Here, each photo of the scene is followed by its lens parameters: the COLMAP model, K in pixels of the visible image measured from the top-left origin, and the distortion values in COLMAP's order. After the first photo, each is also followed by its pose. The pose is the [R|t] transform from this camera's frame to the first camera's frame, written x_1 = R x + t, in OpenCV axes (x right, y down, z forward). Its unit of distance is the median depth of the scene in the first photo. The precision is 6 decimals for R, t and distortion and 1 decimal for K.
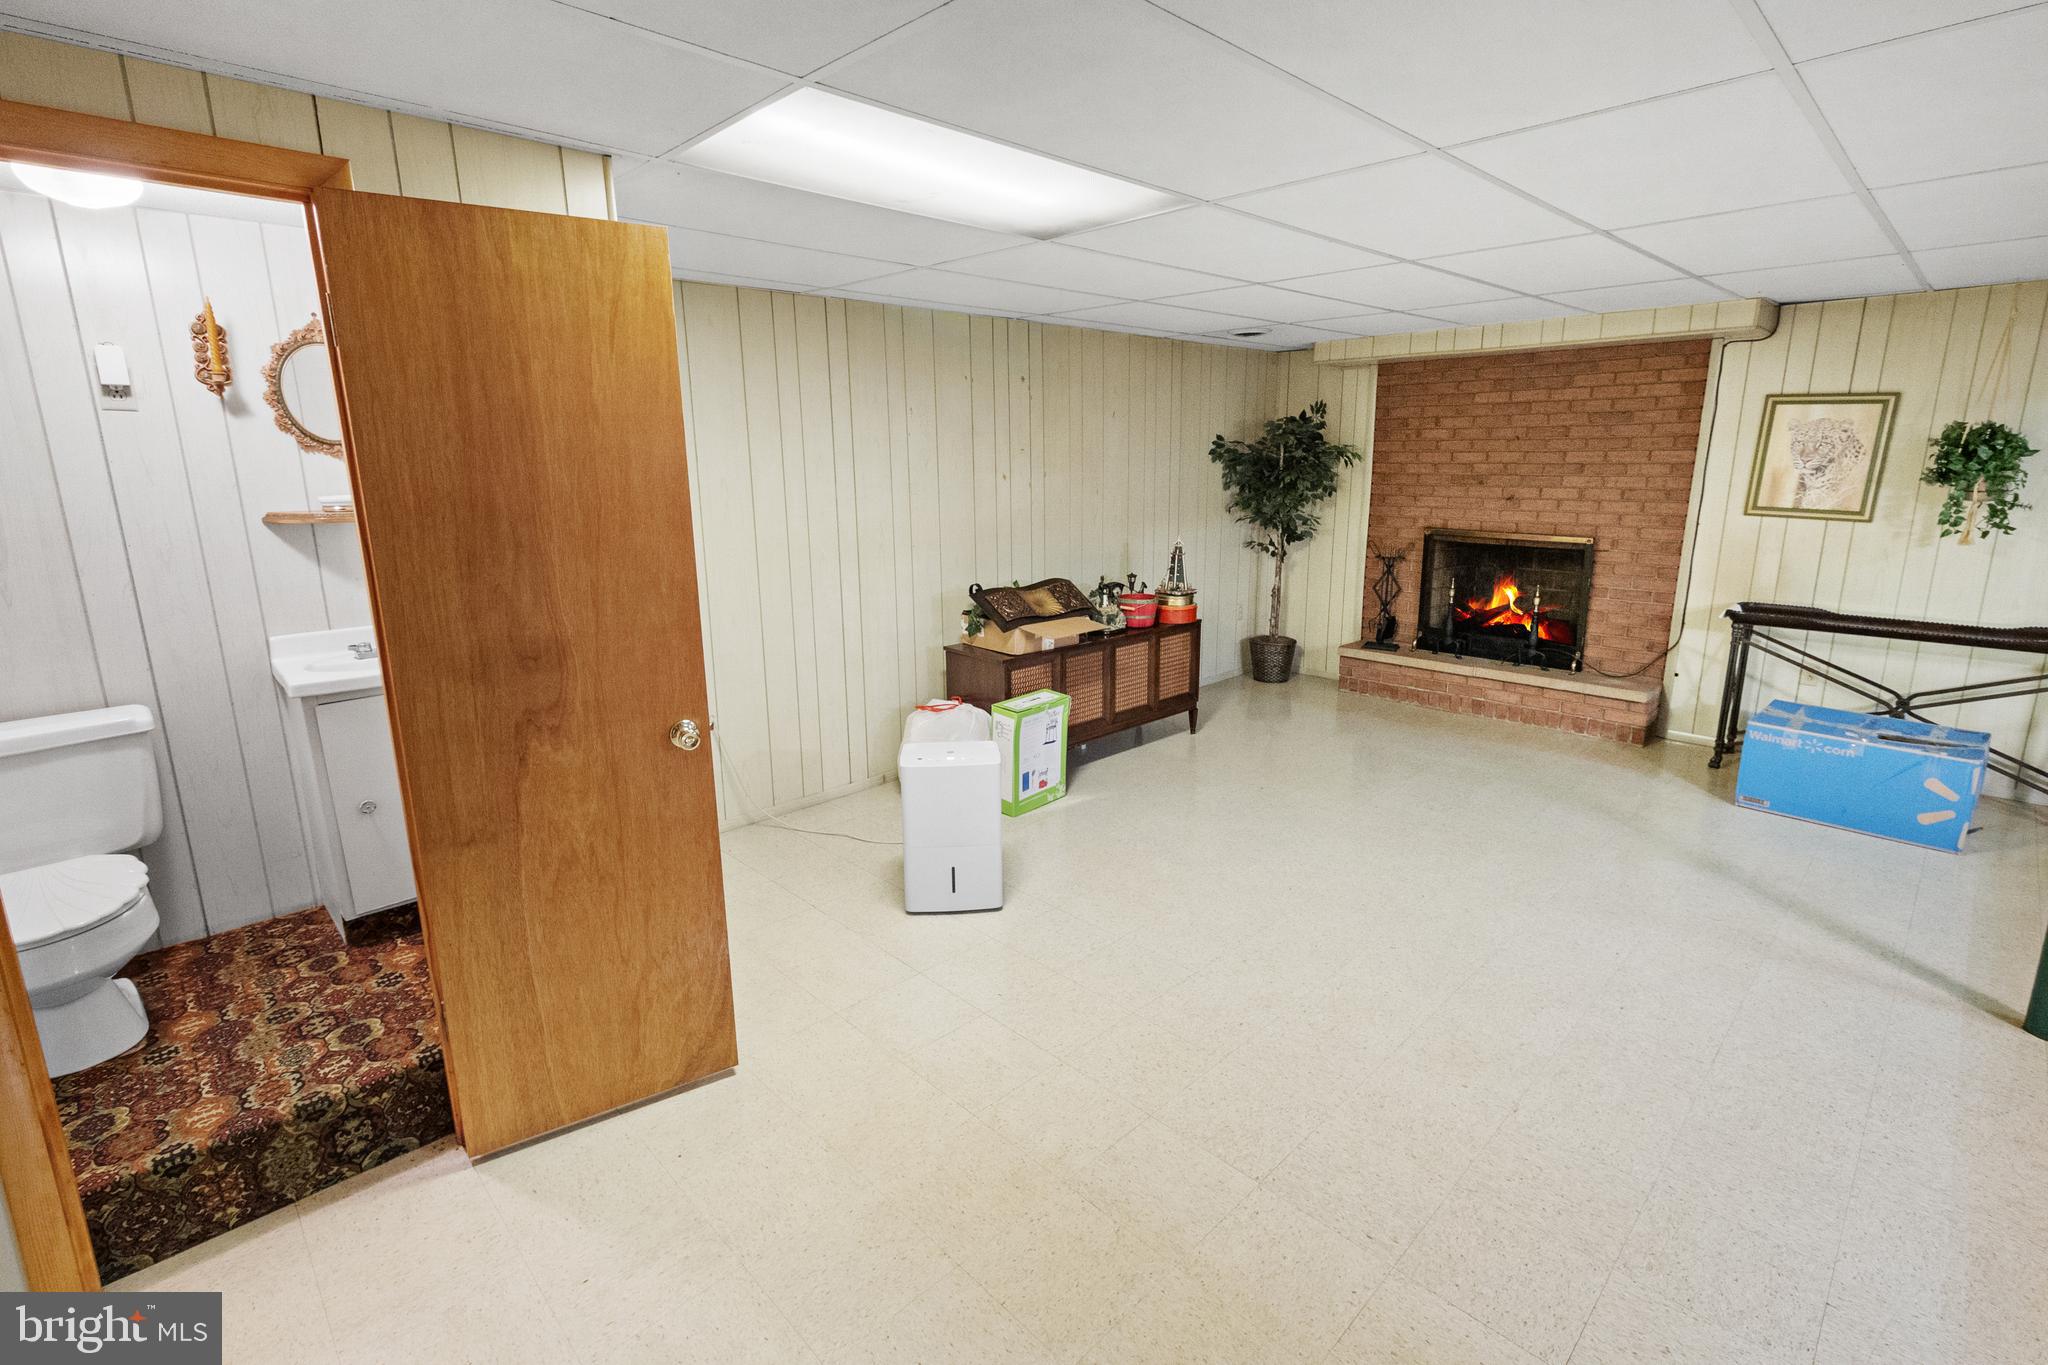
lens RADIAL K [[935.1, 0, 1033.4], [0, 935.1, 660.4], [0, 0, 1]] dist [0.001240, 0.000026]
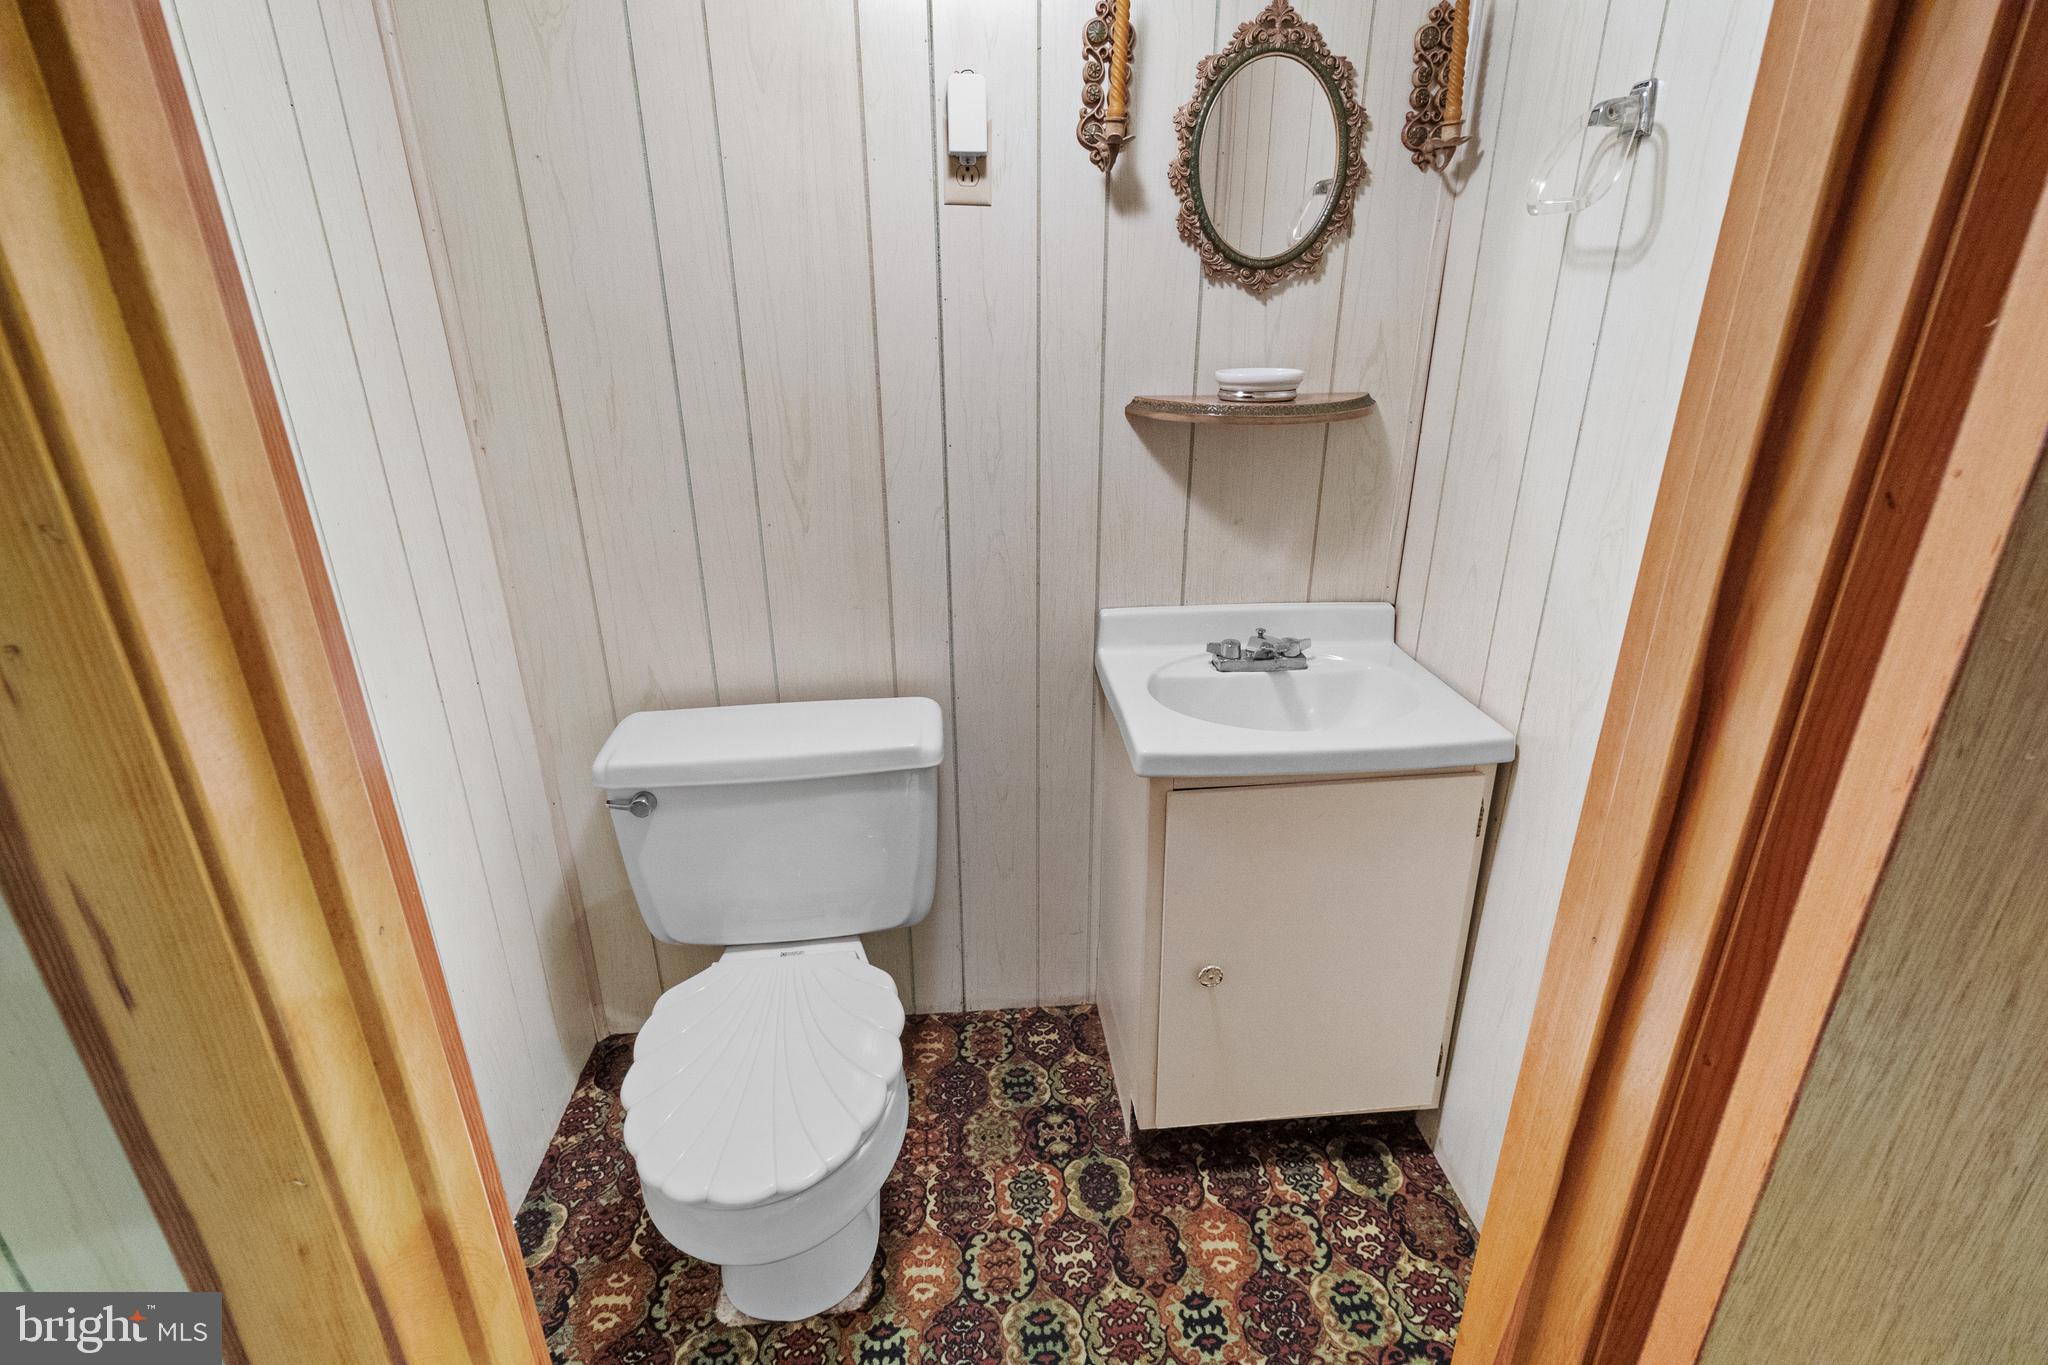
lens RADIAL K [[956.4, 0, 1029.7], [0, 956.4, 665.5], [0, 0, 1]] dist [0.011583, -0.000490]
pose [[0.778685, 0.238636, -0.580260, -0.193120], [-0.141192, 0.967771, 0.208529, -0.043970], [0.611322, -0.080451, 0.787282, 0.193512]]
